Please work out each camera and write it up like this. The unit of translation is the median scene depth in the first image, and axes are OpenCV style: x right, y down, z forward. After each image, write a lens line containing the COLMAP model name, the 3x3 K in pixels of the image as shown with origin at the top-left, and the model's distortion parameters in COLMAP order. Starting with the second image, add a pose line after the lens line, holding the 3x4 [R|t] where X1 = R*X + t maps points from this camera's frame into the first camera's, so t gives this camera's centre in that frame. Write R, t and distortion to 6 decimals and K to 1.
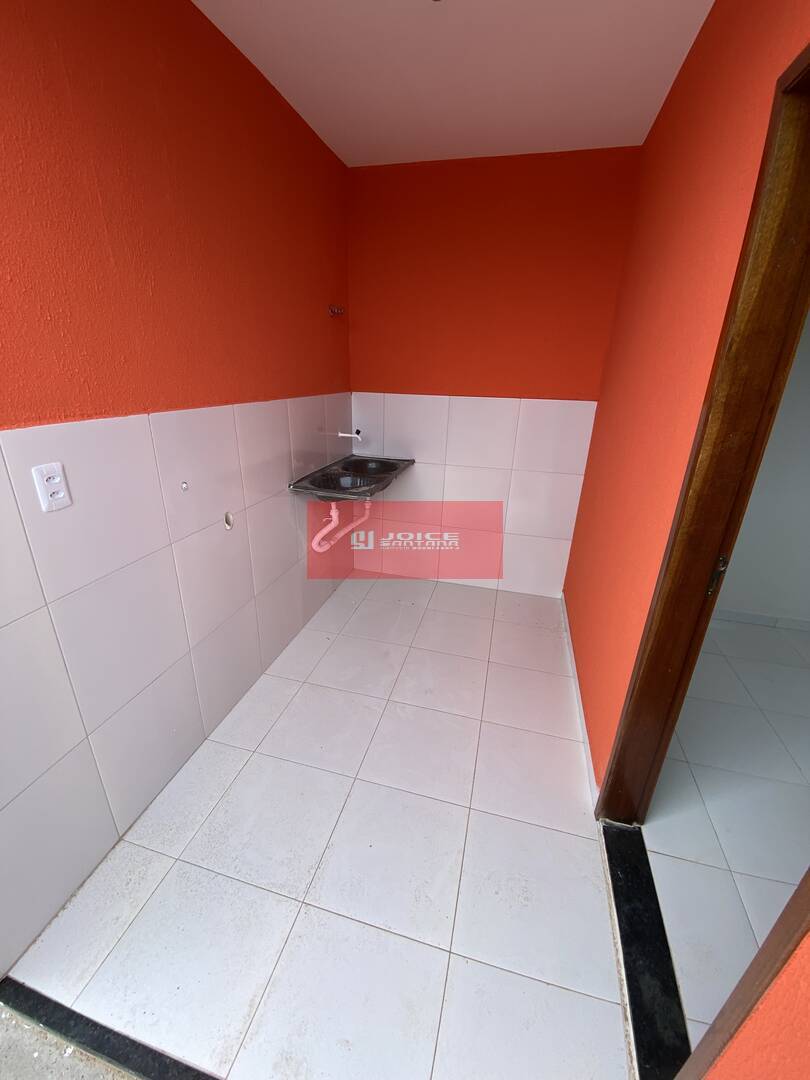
lens RADIAL K [[438.7, 0, 403.1], [0, 438.7, 542.5], [0, 0, 1]] dist [-0.010837, -0.007191]
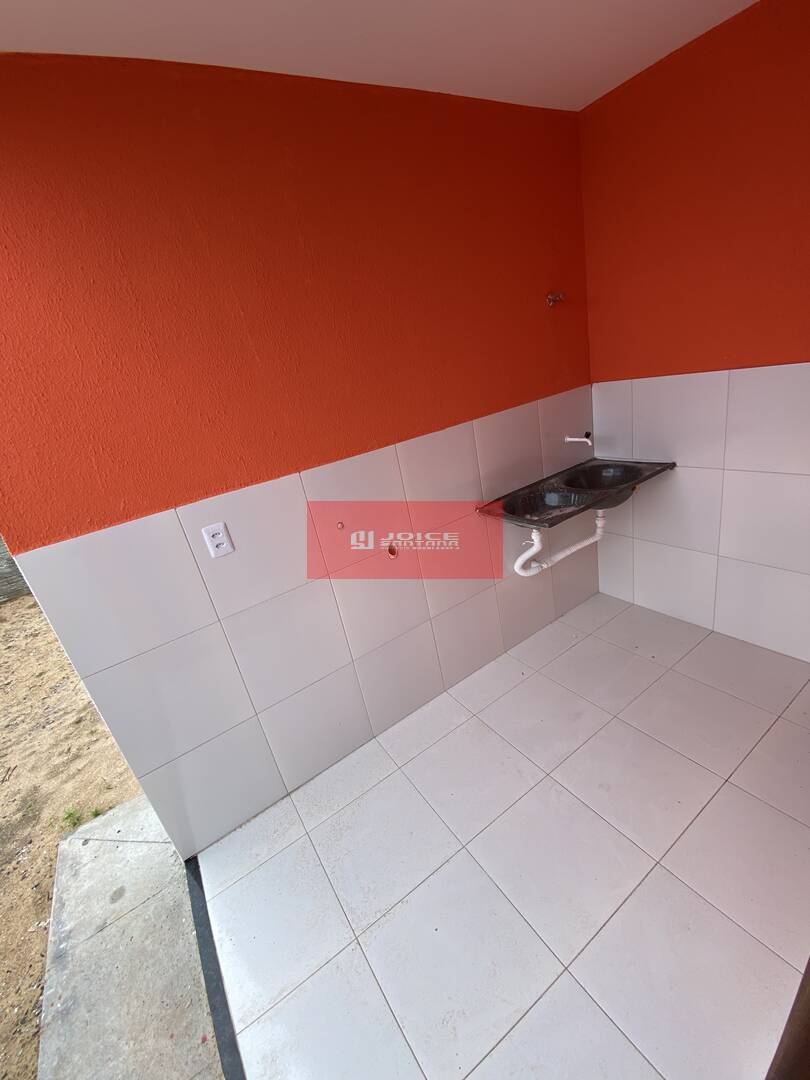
lens RADIAL K [[438.7, 0, 395.1], [0, 438.7, 537.9], [0, 0, 1]] dist [-0.010837, -0.007191]
pose [[0.707223, 0.072512, -0.703262, 0.260789], [-0.038304, 0.997195, 0.064298, -0.109313], [0.705952, -0.018535, 0.708017, 0.176940]]
